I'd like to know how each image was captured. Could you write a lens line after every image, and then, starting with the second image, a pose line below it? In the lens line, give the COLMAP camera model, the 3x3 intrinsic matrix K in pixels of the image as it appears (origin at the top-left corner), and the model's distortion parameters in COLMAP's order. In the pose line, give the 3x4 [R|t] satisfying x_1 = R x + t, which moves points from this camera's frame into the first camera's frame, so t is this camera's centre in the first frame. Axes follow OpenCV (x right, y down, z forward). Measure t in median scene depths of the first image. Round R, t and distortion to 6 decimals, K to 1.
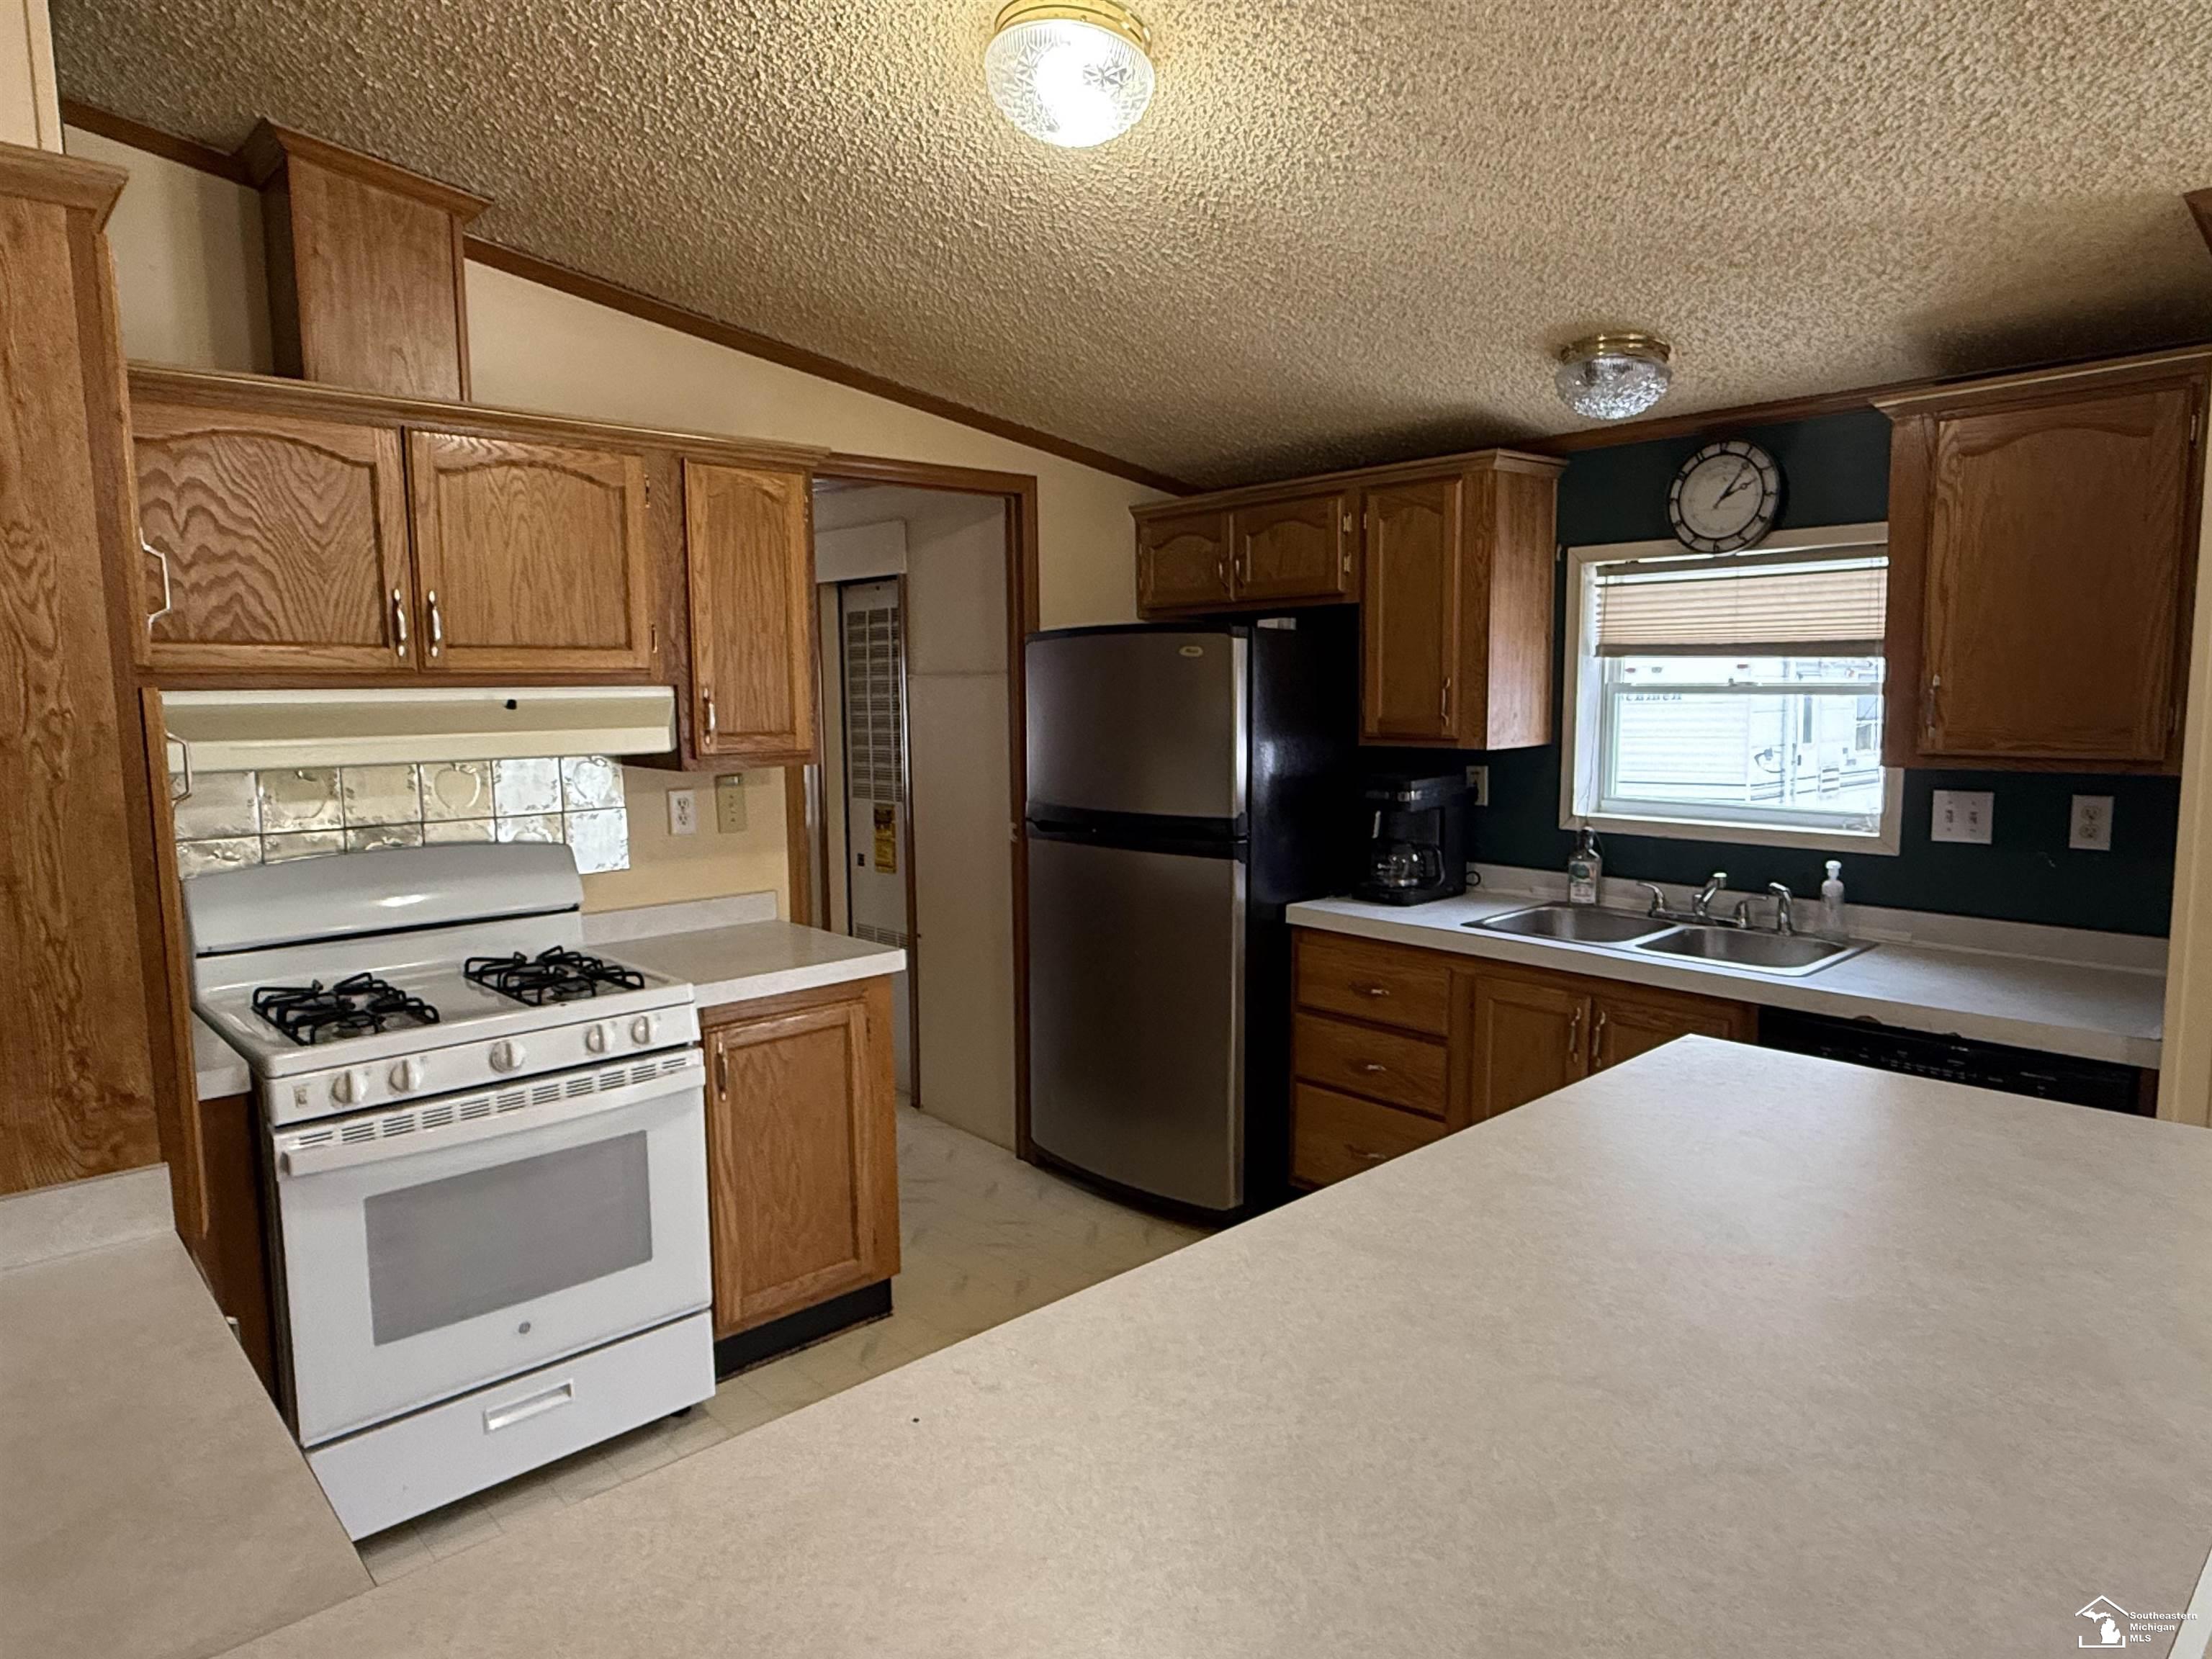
lens RADIAL K [[1325.3, 0, 1106.0], [0, 1325.3, 829.5], [0, 0, 1]] dist [0.001956, 0.000707]
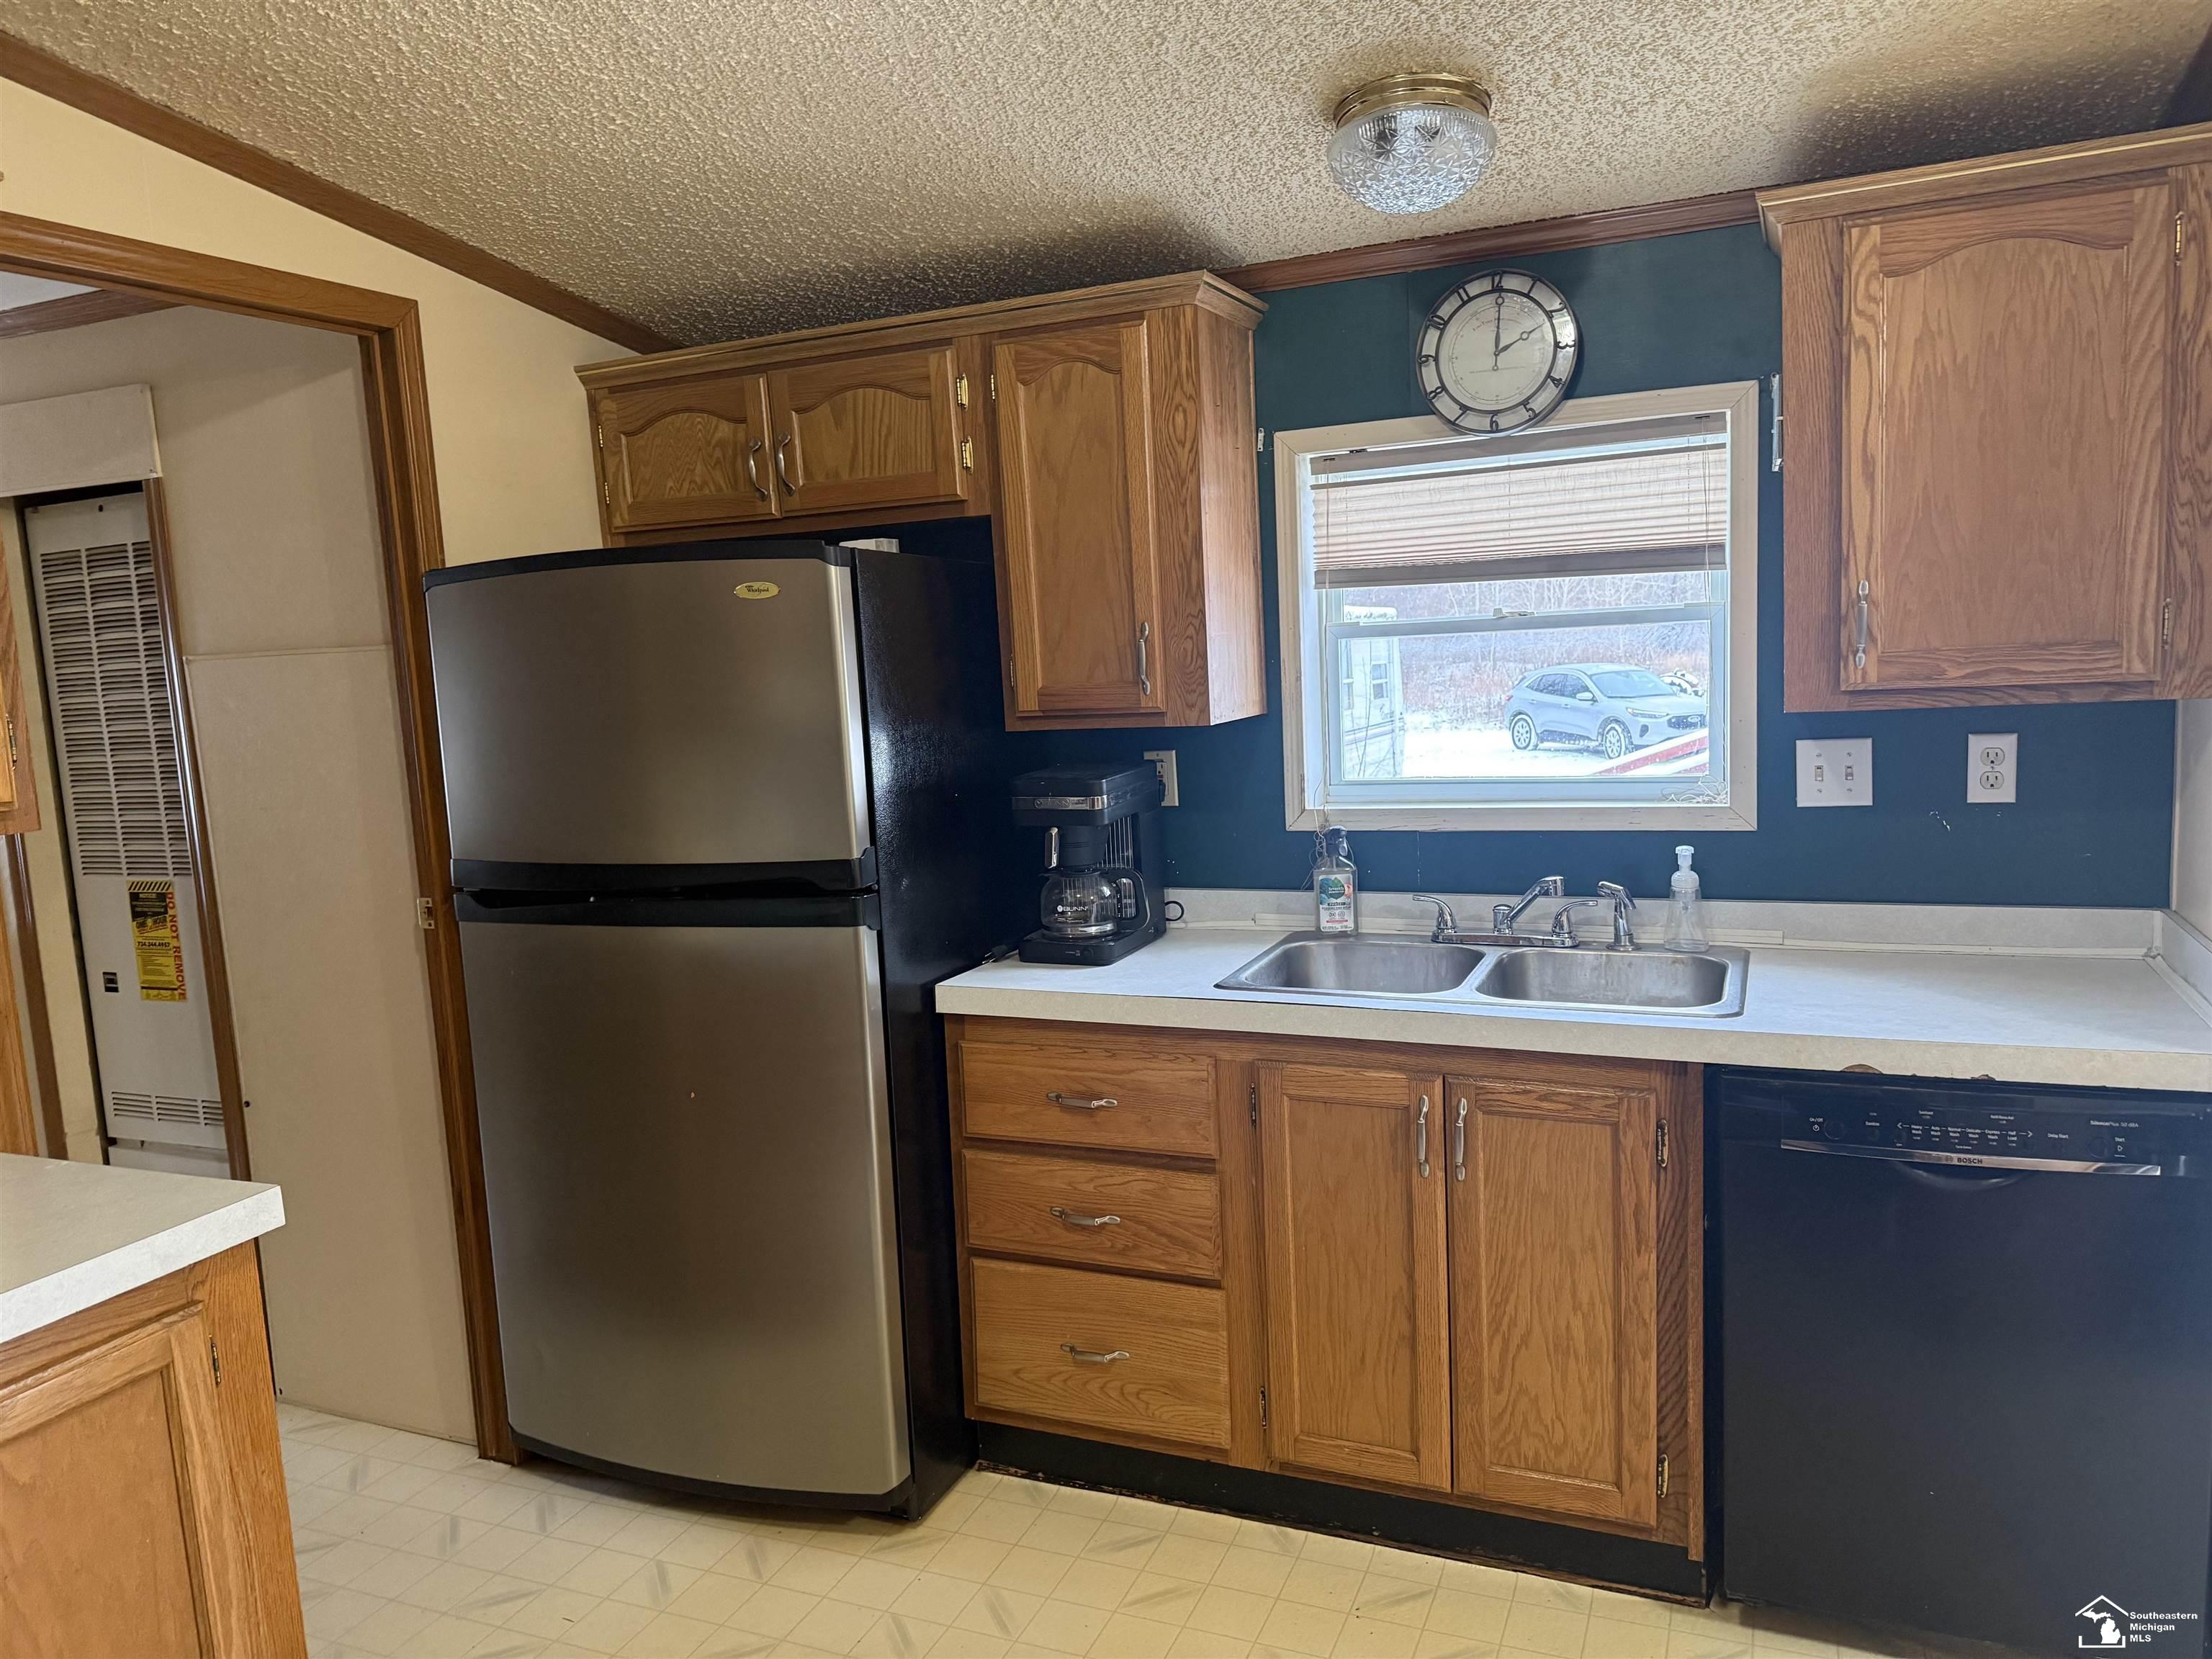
lens RADIAL K [[1536.4, 0, 1111.5], [0, 1536.4, 839.0], [0, 0, 1]] dist [0.080306, -0.095560]
pose [[0.911905, -0.087821, 0.400894, -0.079679], [0.087064, 0.995999, 0.020145, -0.021735], [-0.401059, 0.016533, 0.915903, 0.292690]]
